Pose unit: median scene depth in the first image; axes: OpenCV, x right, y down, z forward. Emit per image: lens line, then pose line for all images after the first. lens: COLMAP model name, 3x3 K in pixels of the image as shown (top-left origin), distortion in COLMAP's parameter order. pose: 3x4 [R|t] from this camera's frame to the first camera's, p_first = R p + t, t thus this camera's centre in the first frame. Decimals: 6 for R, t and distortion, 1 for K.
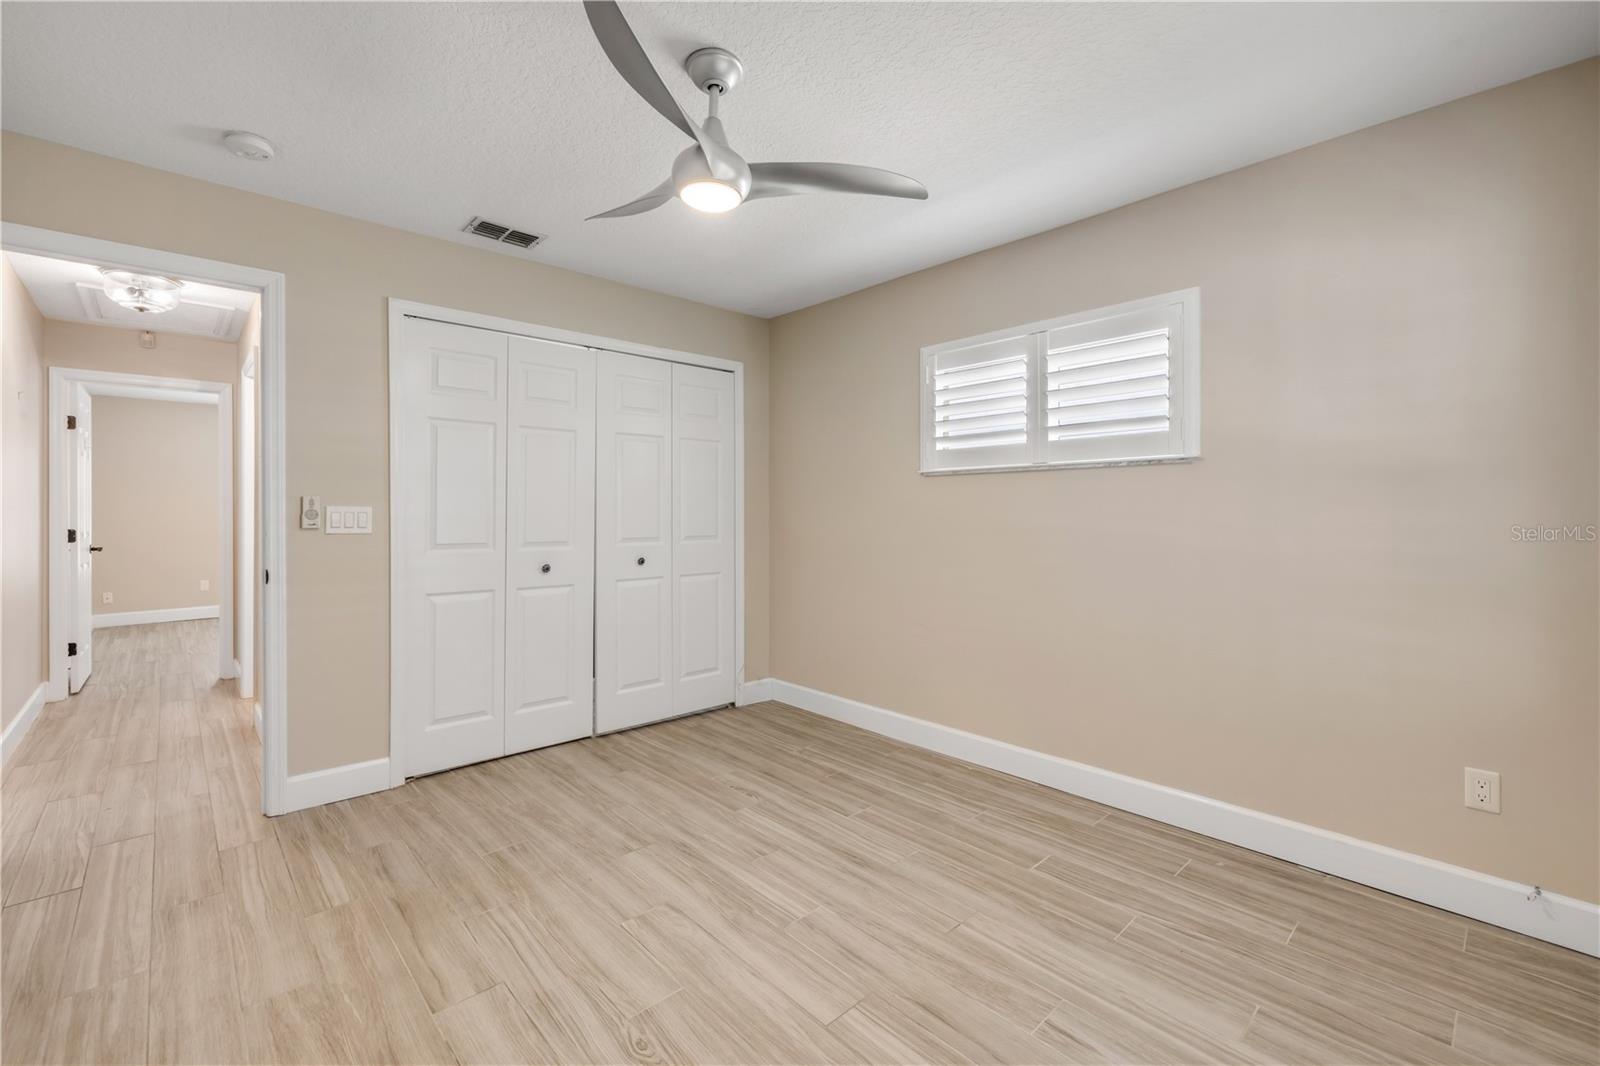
lens RADIAL K [[687.2, 0, 799.0], [0, 687.2, 520.9], [0, 0, 1]] dist [-0.001581, 0.000342]
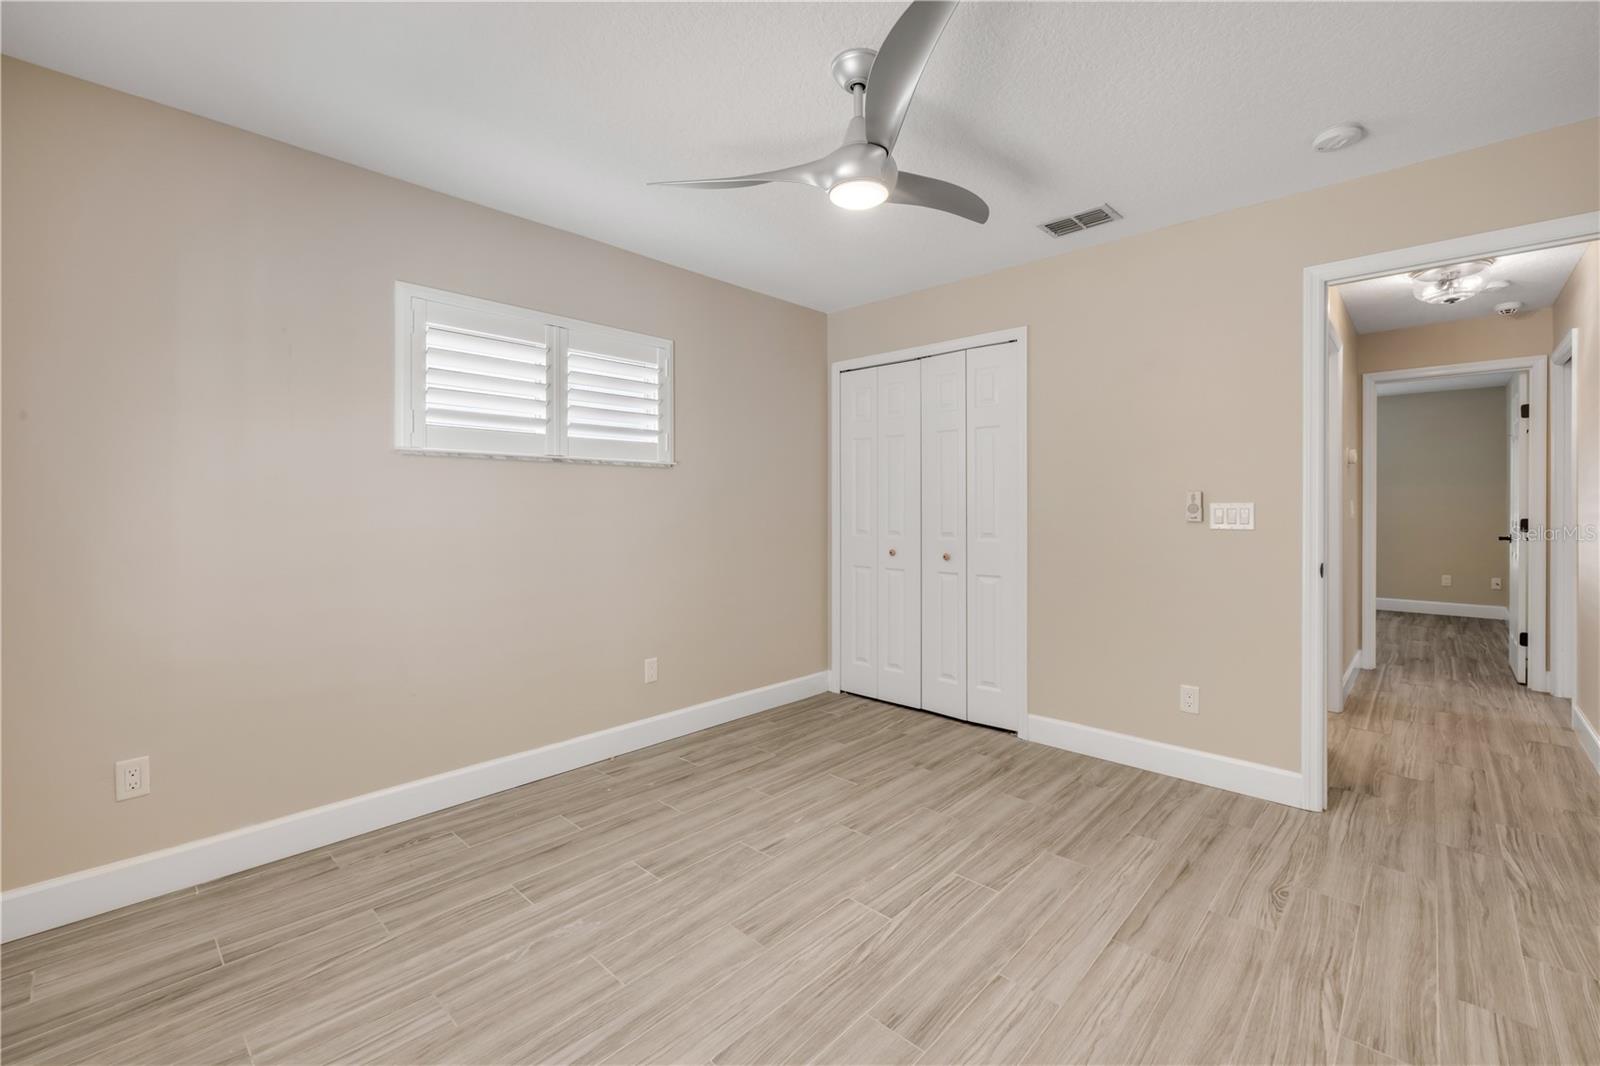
lens RADIAL K [[687.2, 0, 789.2], [0, 687.2, 500.9], [0, 0, 1]] dist [-0.001581, 0.000342]
pose [[-0.071774, 0.008509, 0.997385, -0.695773], [0.010119, 0.999918, -0.007803, -0.007643], [-0.997370, 0.009533, -0.071854, 0.748015]]
